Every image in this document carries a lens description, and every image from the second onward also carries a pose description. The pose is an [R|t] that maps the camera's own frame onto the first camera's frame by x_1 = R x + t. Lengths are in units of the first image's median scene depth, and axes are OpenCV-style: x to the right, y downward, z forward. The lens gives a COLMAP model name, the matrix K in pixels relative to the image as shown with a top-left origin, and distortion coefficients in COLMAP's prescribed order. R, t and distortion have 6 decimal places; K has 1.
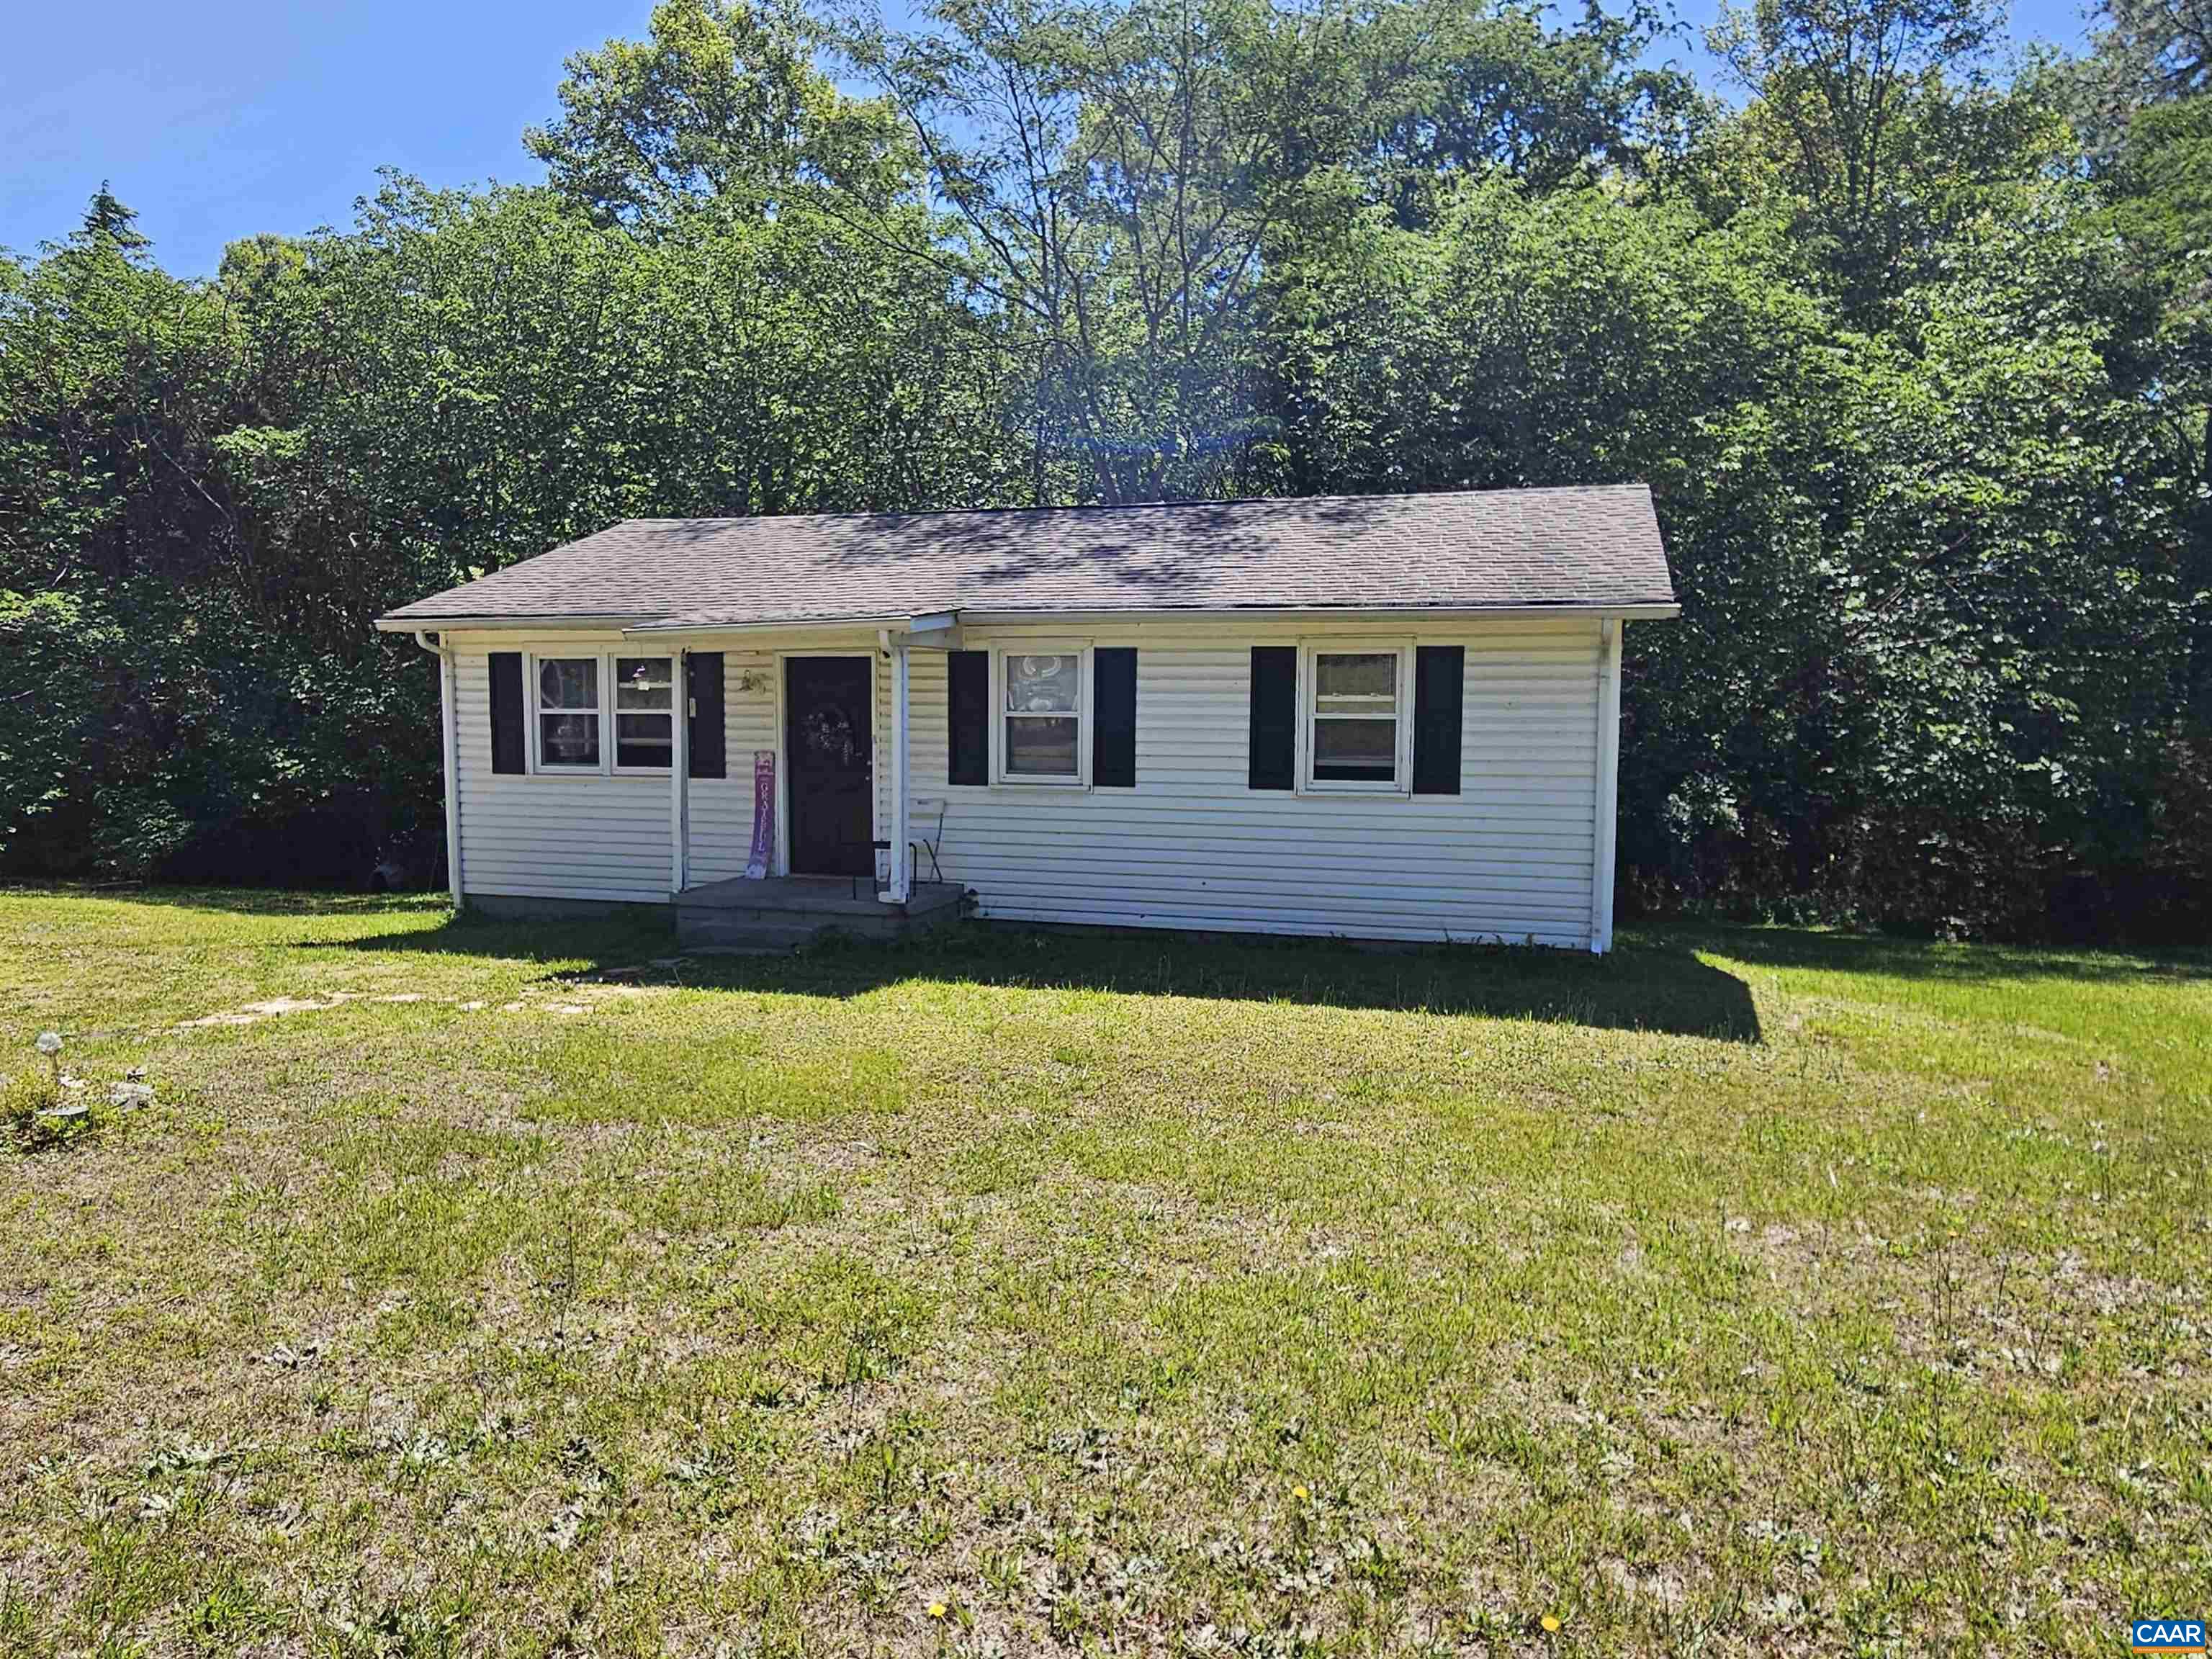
lens RADIAL K [[890.5, 0, 1160.7], [0, 890.5, 800.4], [0, 0, 1]] dist [-0.008549, -0.000061]
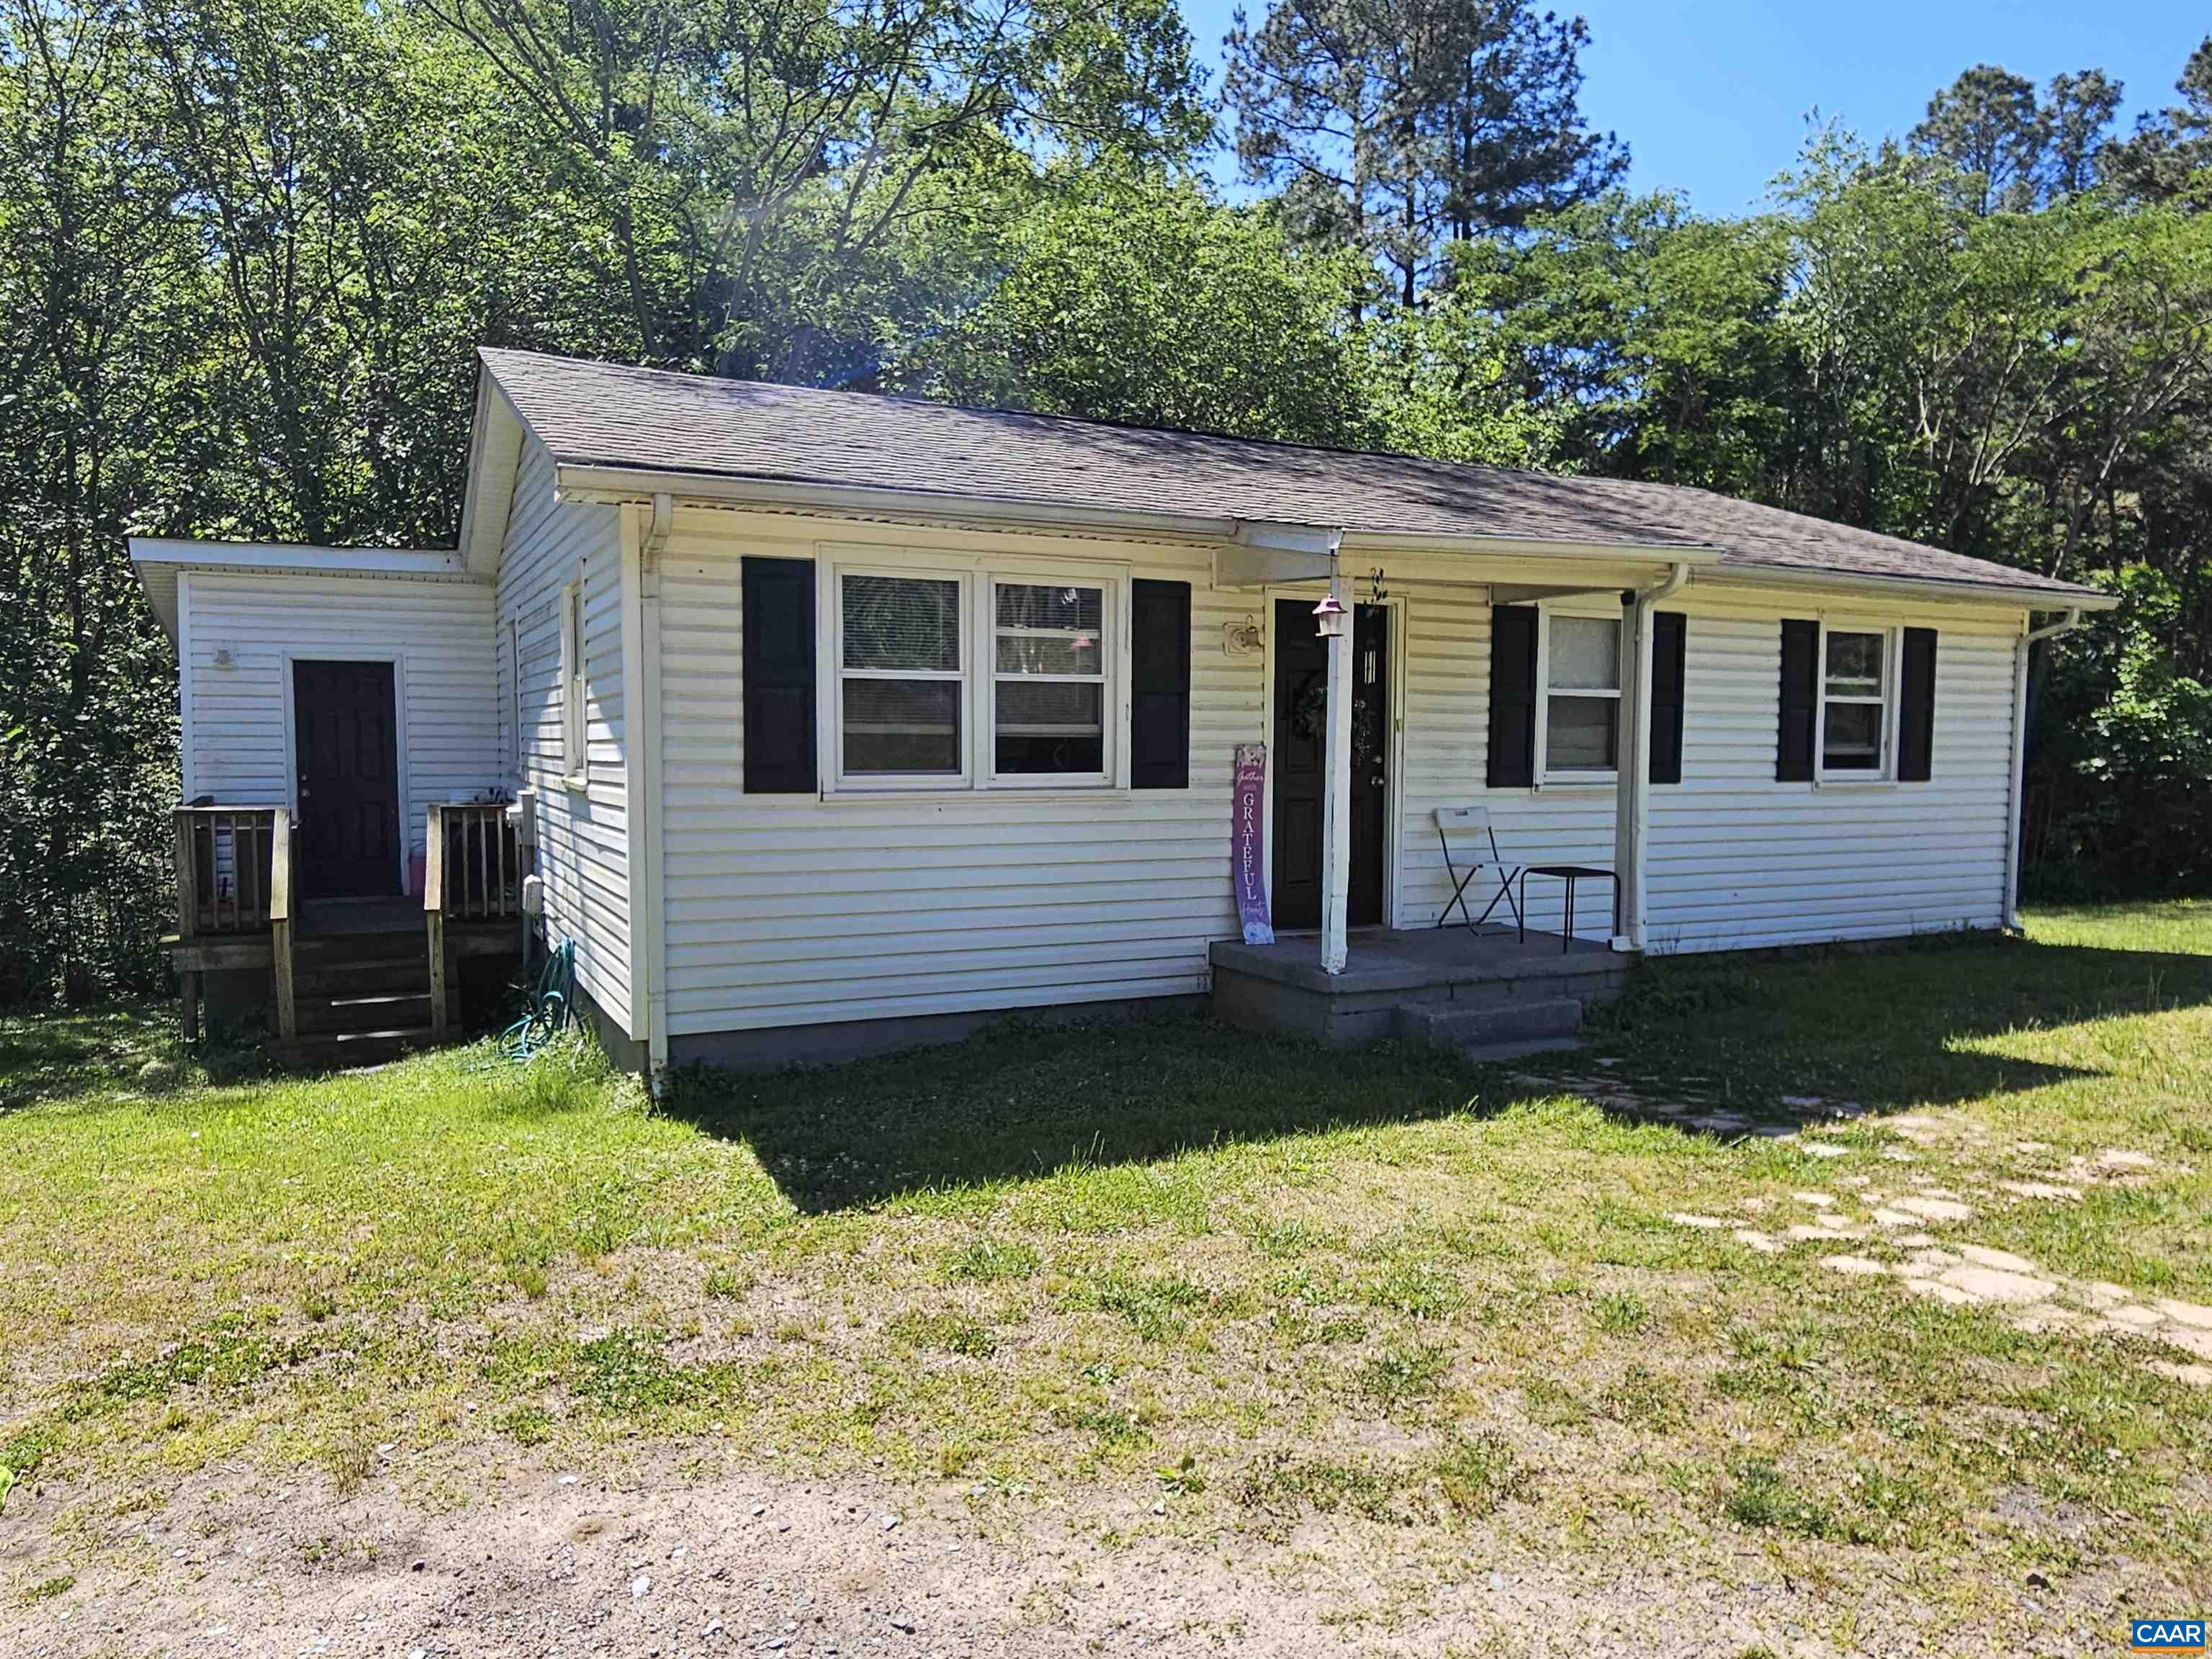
lens RADIAL K [[1487.7, 0, 1106.0], [0, 1487.7, 829.5], [0, 0, 1]] dist [-0.005212, -0.001163]
pose [[0.798070, -0.046124, 0.600797, -1.223005], [0.036904, 0.998936, 0.027668, -0.028632], [-0.601434, 0.000091, 0.798922, 0.216555]]
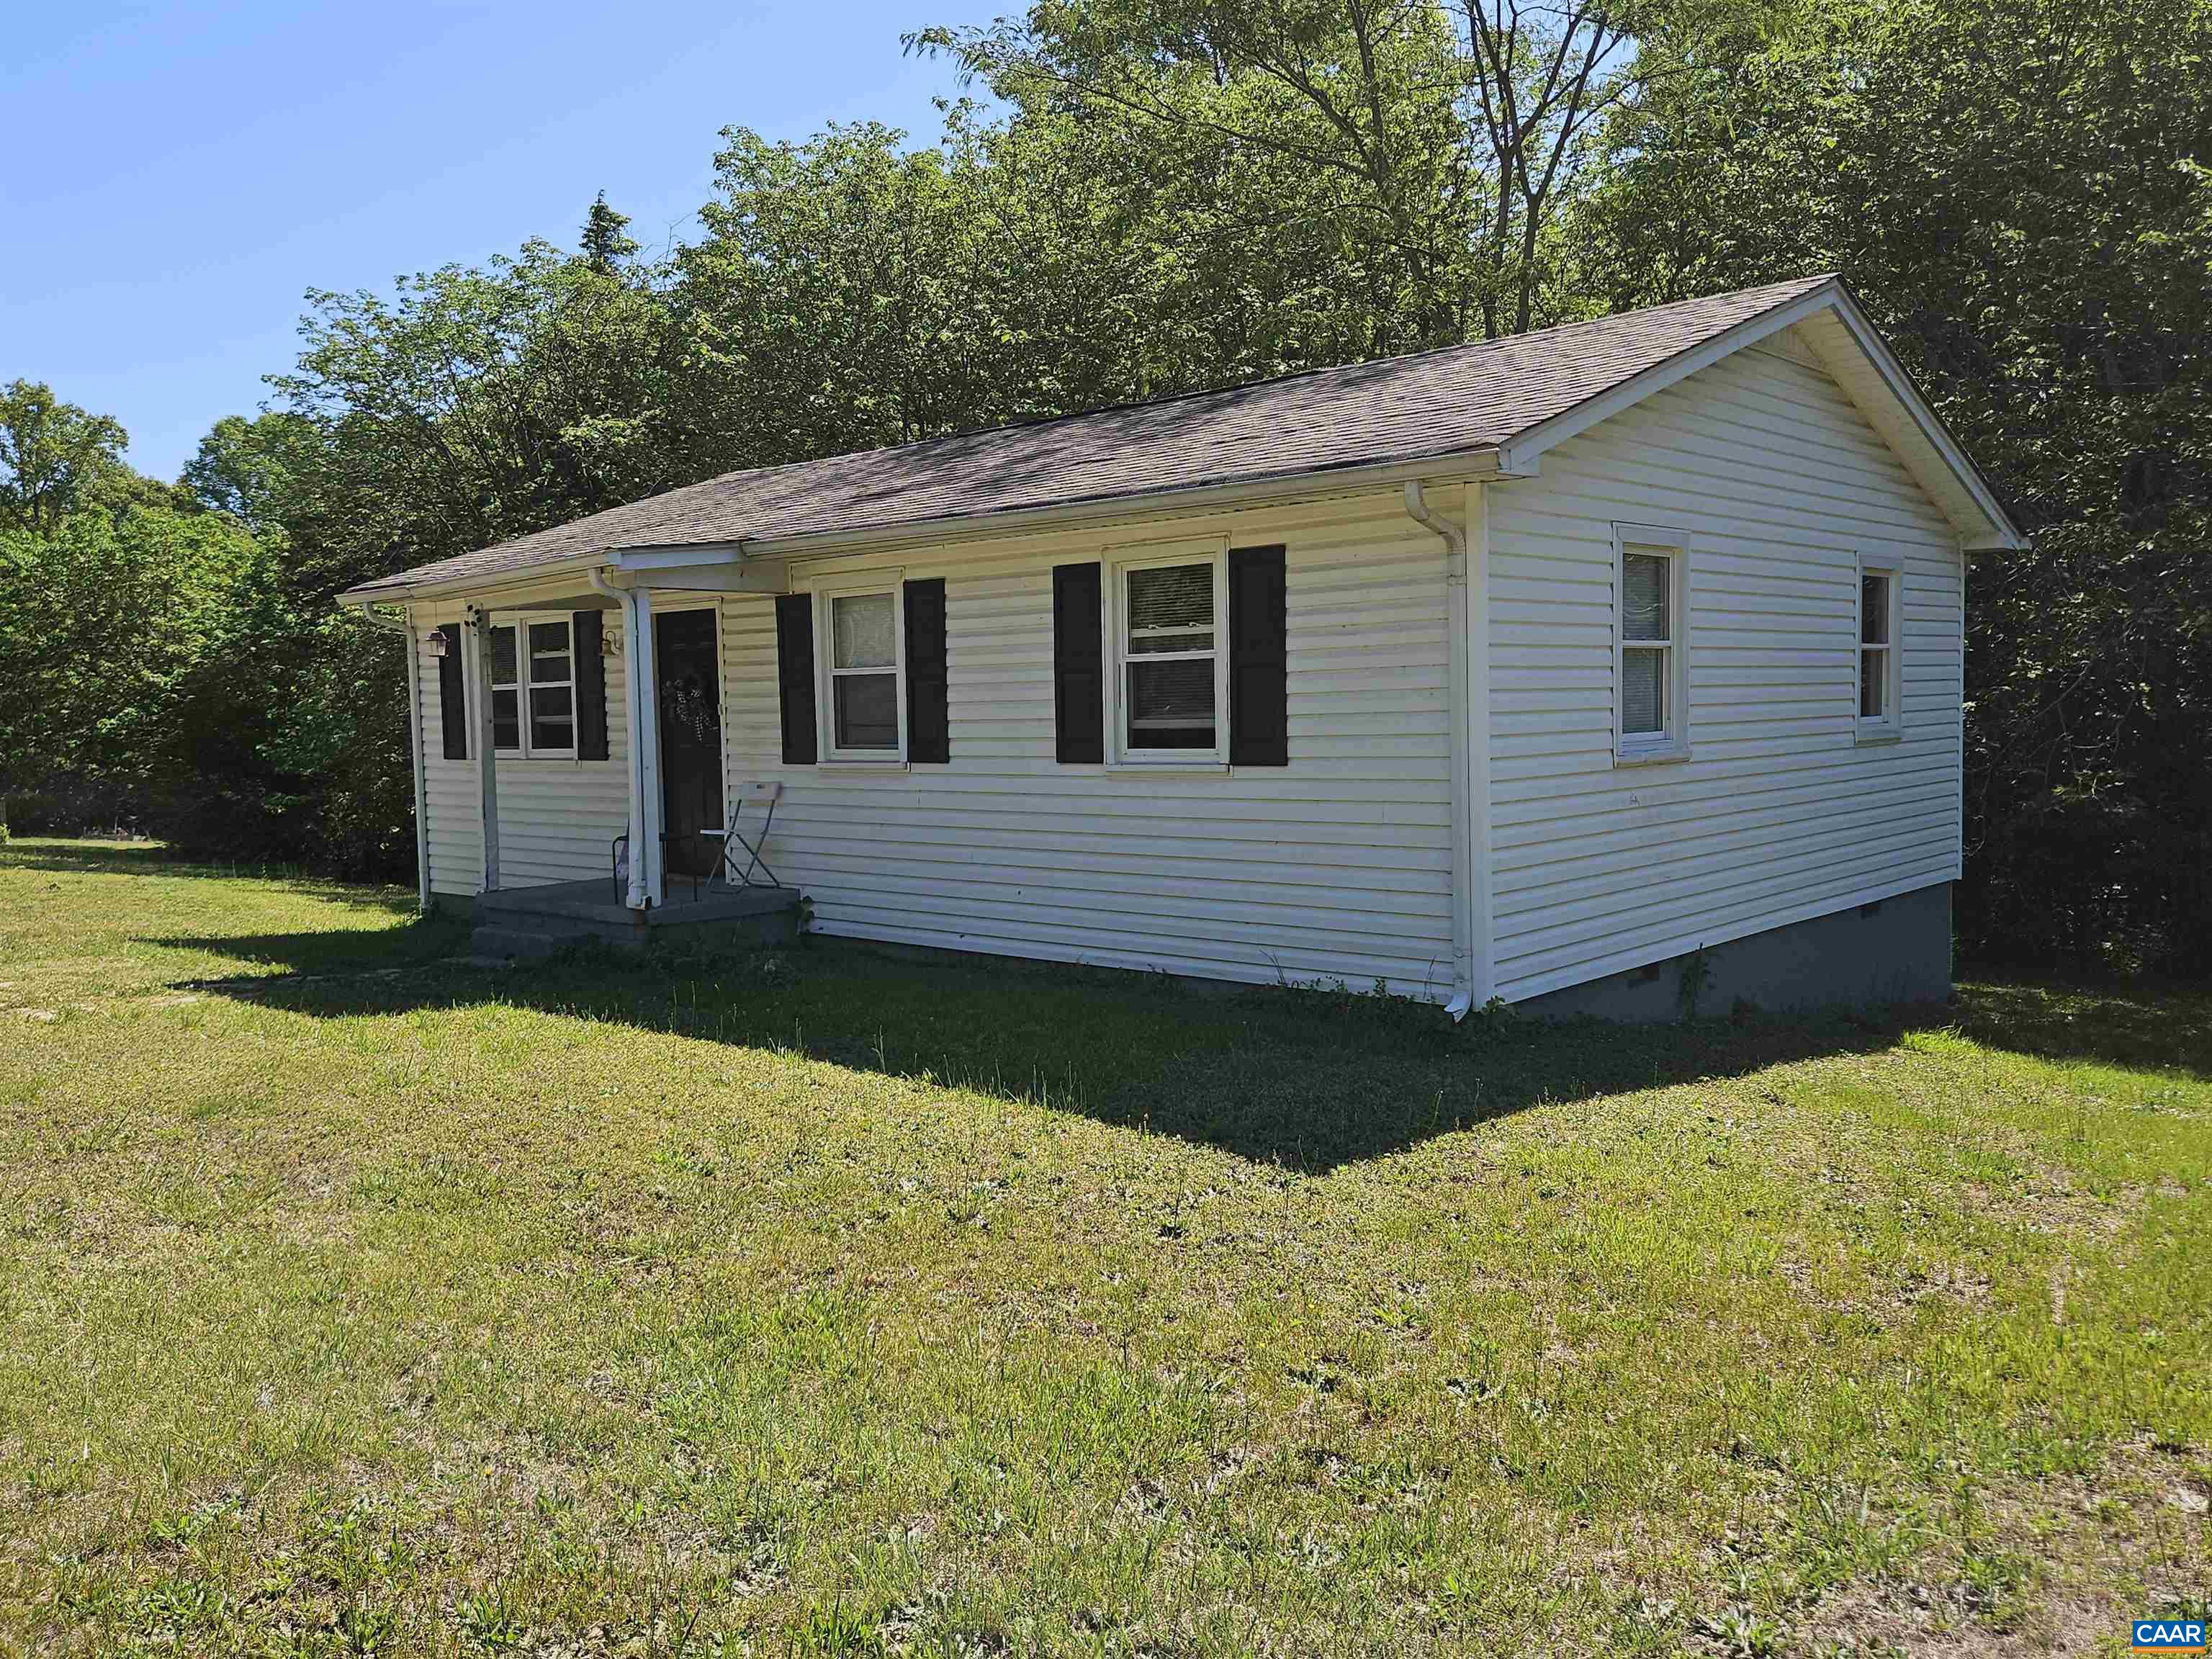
lens RADIAL K [[1677.1, 0, 1106.0], [0, 1677.1, 829.5], [0, 0, 1]] dist [0.049300, -0.000969]
pose [[0.858136, 0.004726, -0.513400, 0.779656], [0.003157, 0.999890, 0.014481, 0.019969], [0.513412, -0.014047, 0.858027, -0.141598]]
